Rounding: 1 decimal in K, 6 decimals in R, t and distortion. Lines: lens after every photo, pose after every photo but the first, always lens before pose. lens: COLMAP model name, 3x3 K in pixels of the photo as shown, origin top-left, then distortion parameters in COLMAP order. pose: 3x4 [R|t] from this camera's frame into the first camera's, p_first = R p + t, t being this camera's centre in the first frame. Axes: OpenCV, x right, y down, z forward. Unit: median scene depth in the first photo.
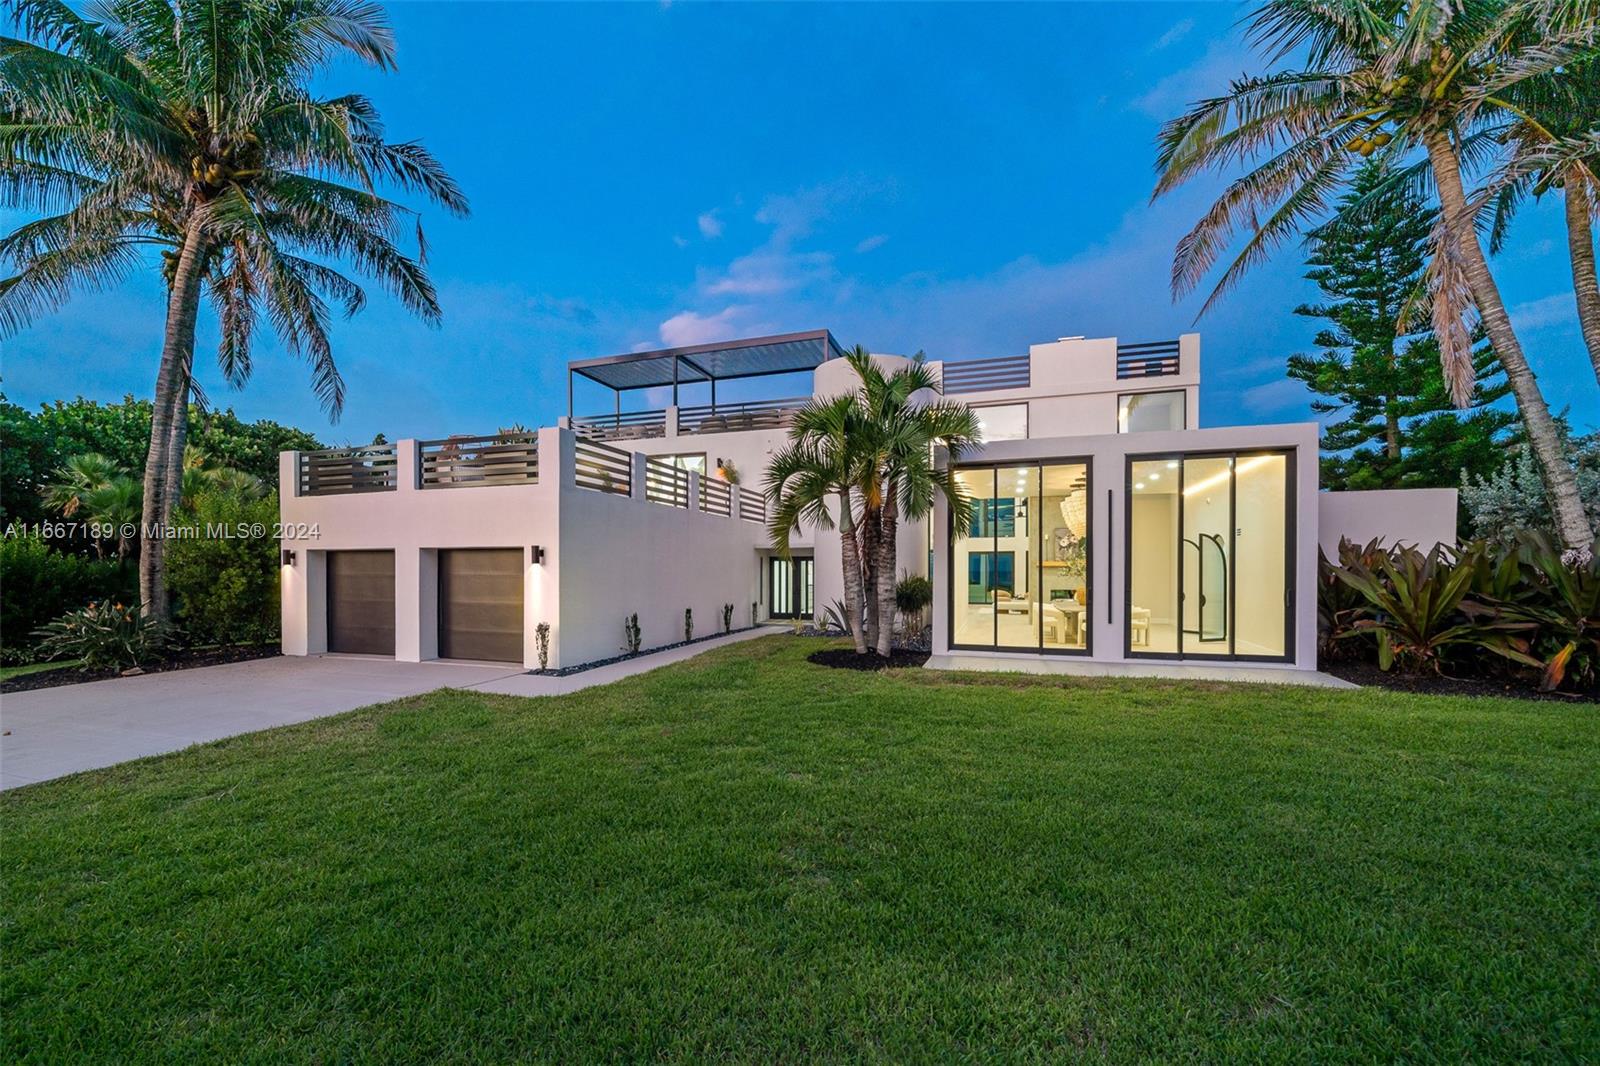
lens RADIAL K [[595.4, 0, 800.0], [0, 595.4, 533.0], [0, 0, 1]] dist [-0.000286, 0.000099]
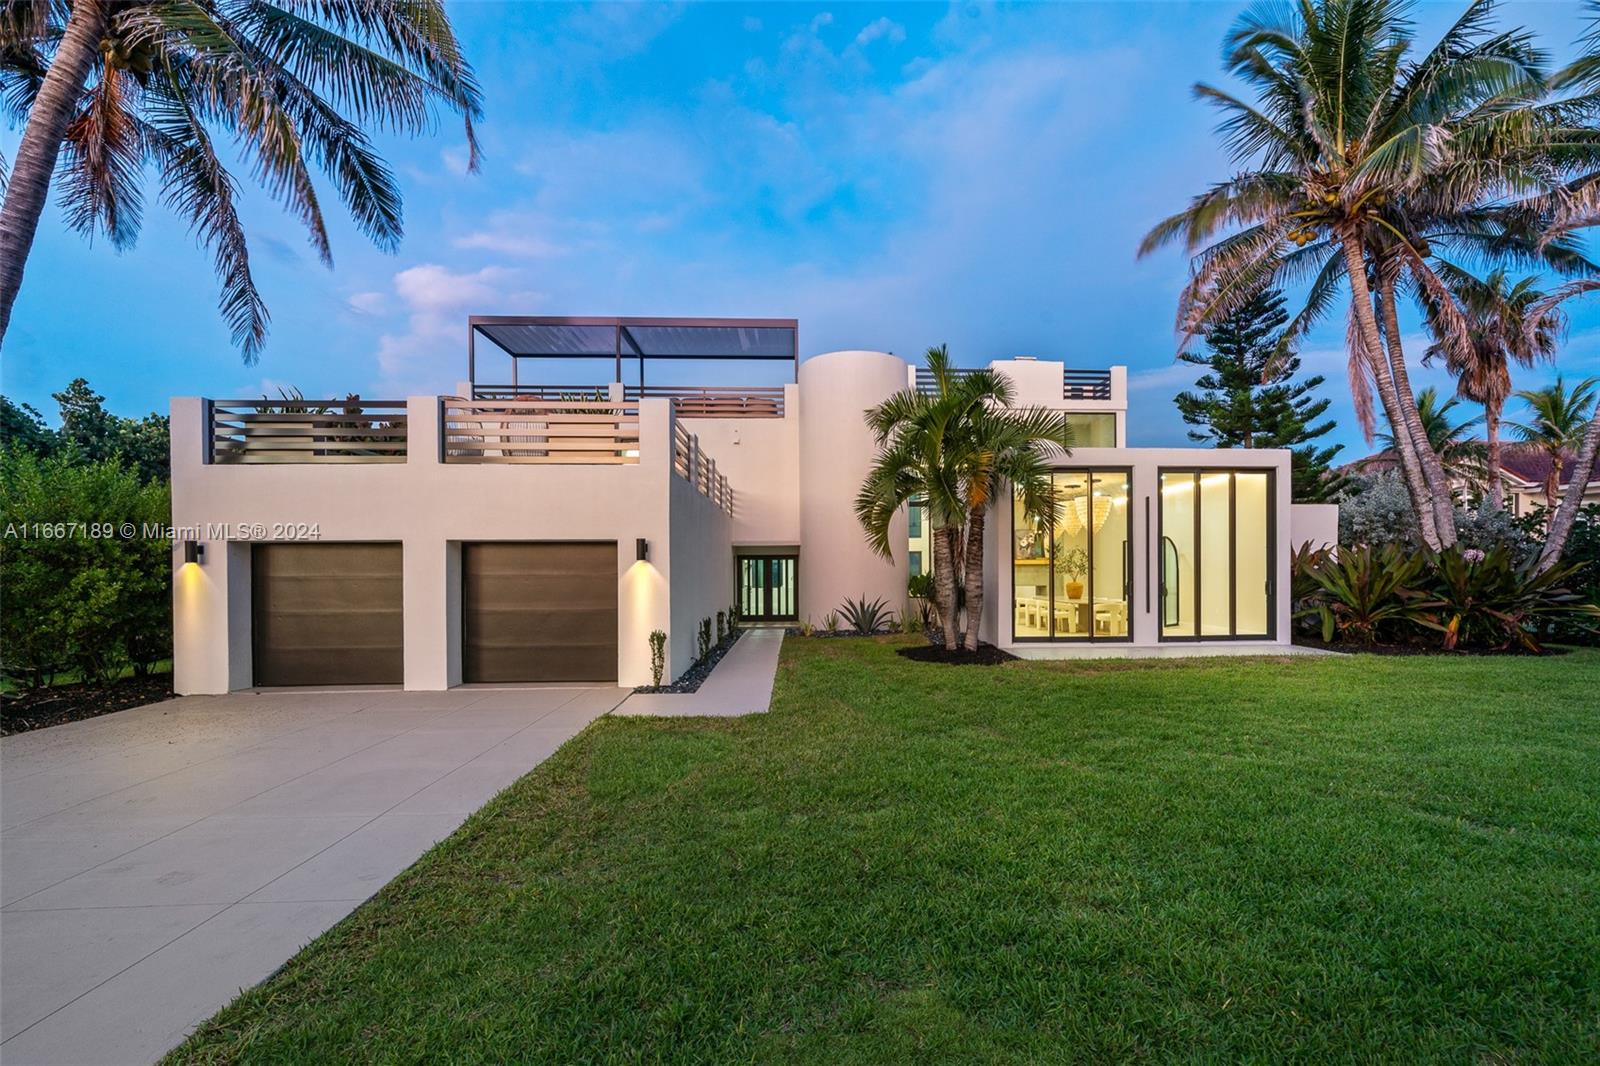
lens RADIAL K [[615.2, 0, 800.3], [0, 615.2, 536.8], [0, 0, 1]] dist [-0.001799, -0.000166]
pose [[0.939591, 0.013733, 0.342024, -0.470026], [-0.015491, 0.999877, 0.002406, 0.011278], [-0.341949, -0.007559, 0.939688, 0.101608]]
